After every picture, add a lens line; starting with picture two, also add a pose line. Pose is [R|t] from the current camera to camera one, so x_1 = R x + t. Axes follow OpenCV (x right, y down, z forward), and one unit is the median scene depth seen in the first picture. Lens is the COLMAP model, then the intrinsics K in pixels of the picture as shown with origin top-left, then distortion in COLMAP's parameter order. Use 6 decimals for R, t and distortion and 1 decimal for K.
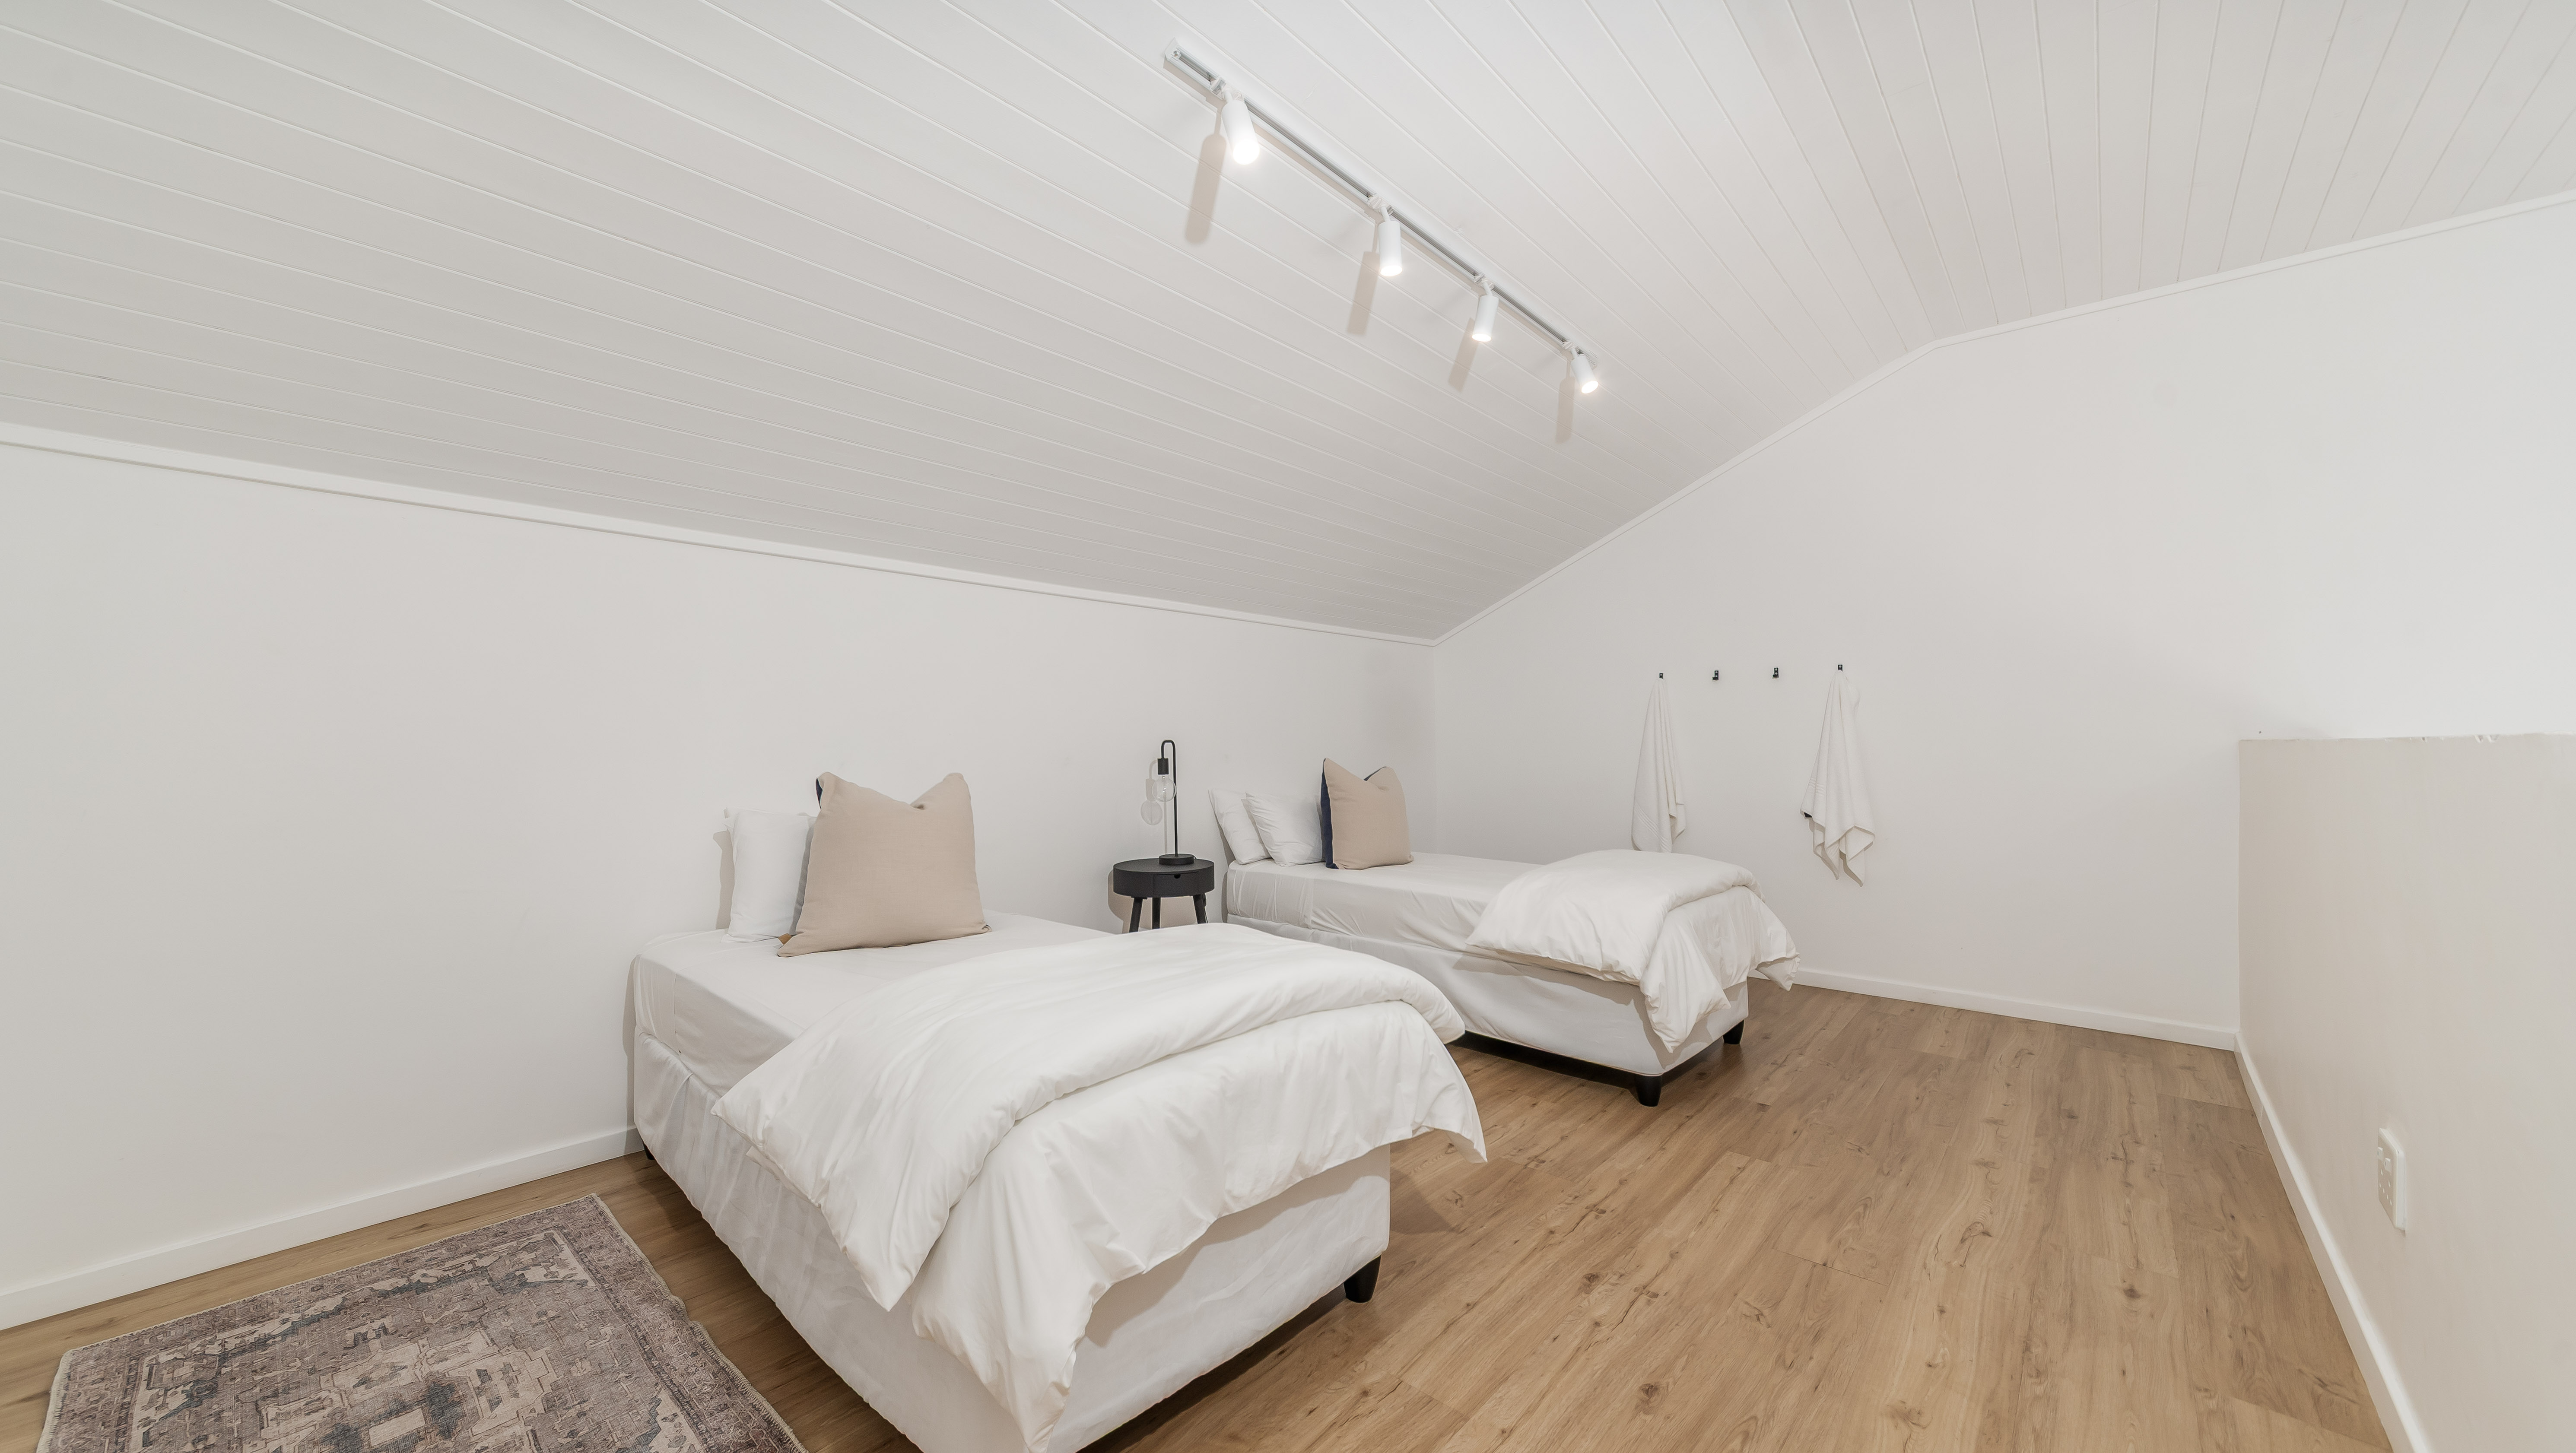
lens RADIAL K [[924.3, 0, 1268.0], [0, 924.3, 736.8], [0, 0, 1]] dist [0.002548, 0.000117]
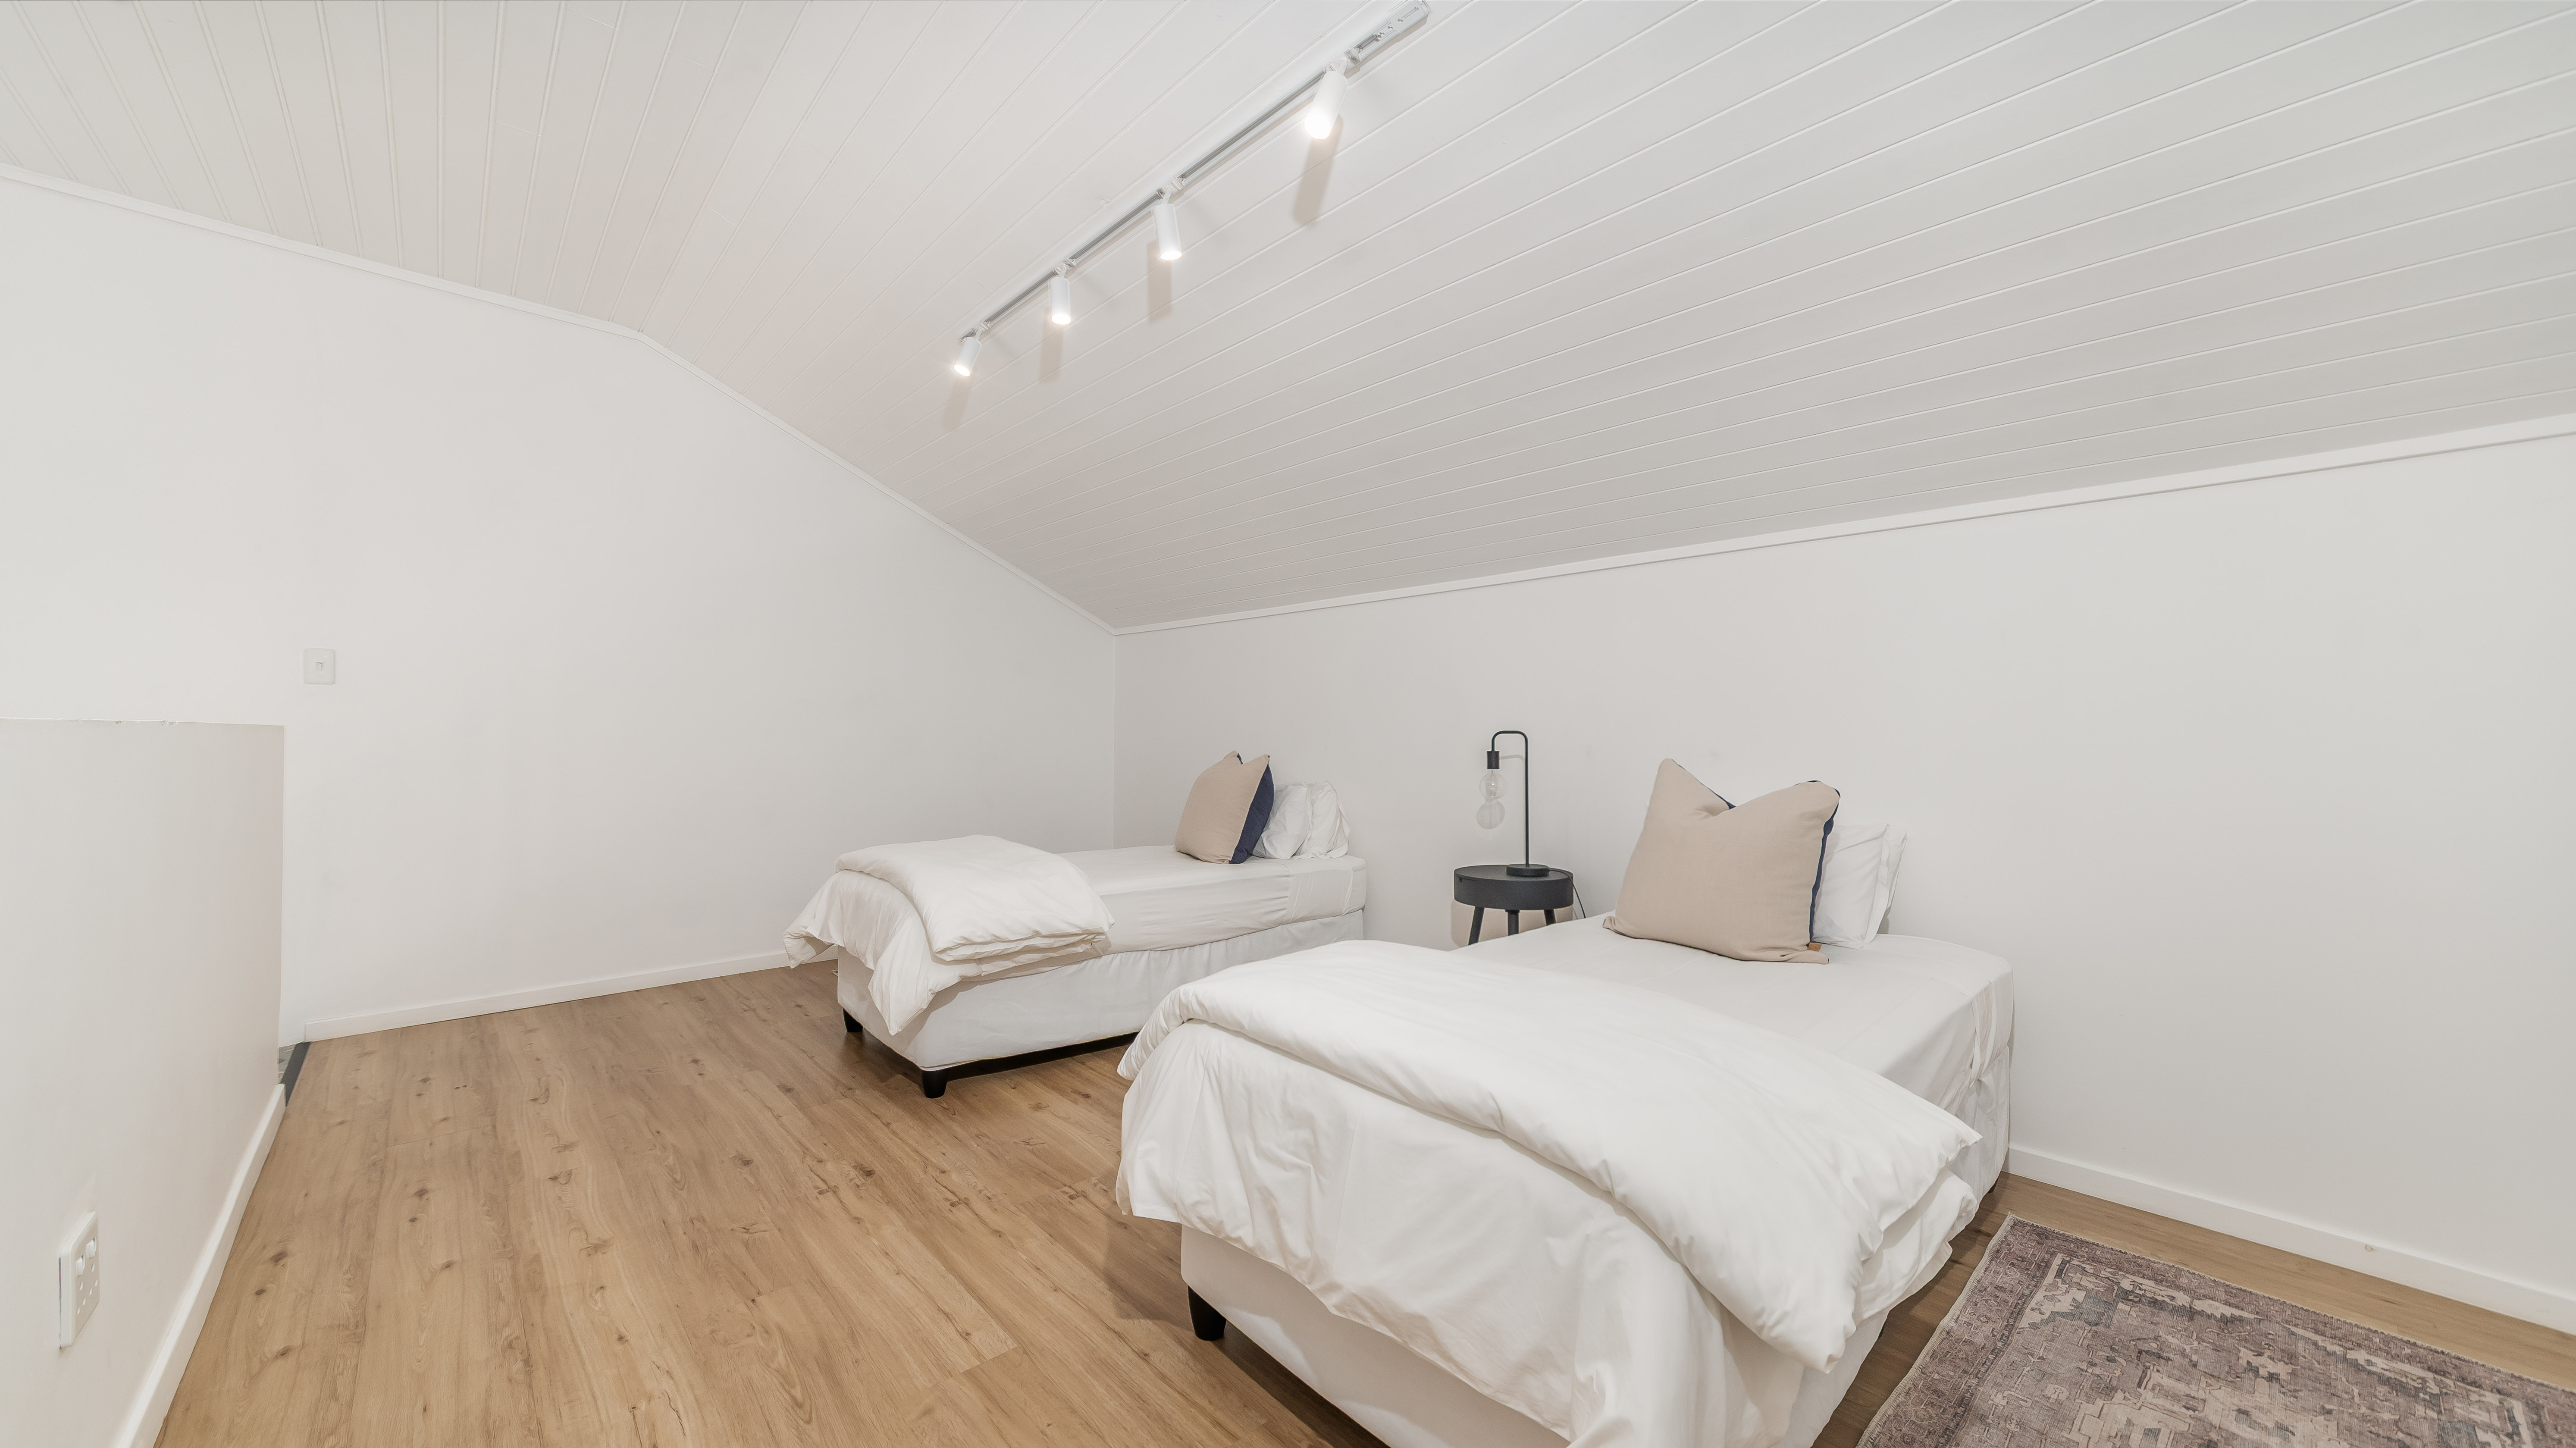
lens RADIAL K [[924.4, 0, 1268.0], [0, 924.4, 734.4], [0, 0, 1]] dist [0.002548, 0.000117]
pose [[-0.099103, -0.002975, -0.995073, 1.540215], [-0.001736, 0.999995, -0.002817, 0.019779], [0.995076, 0.001448, -0.099107, 1.684958]]
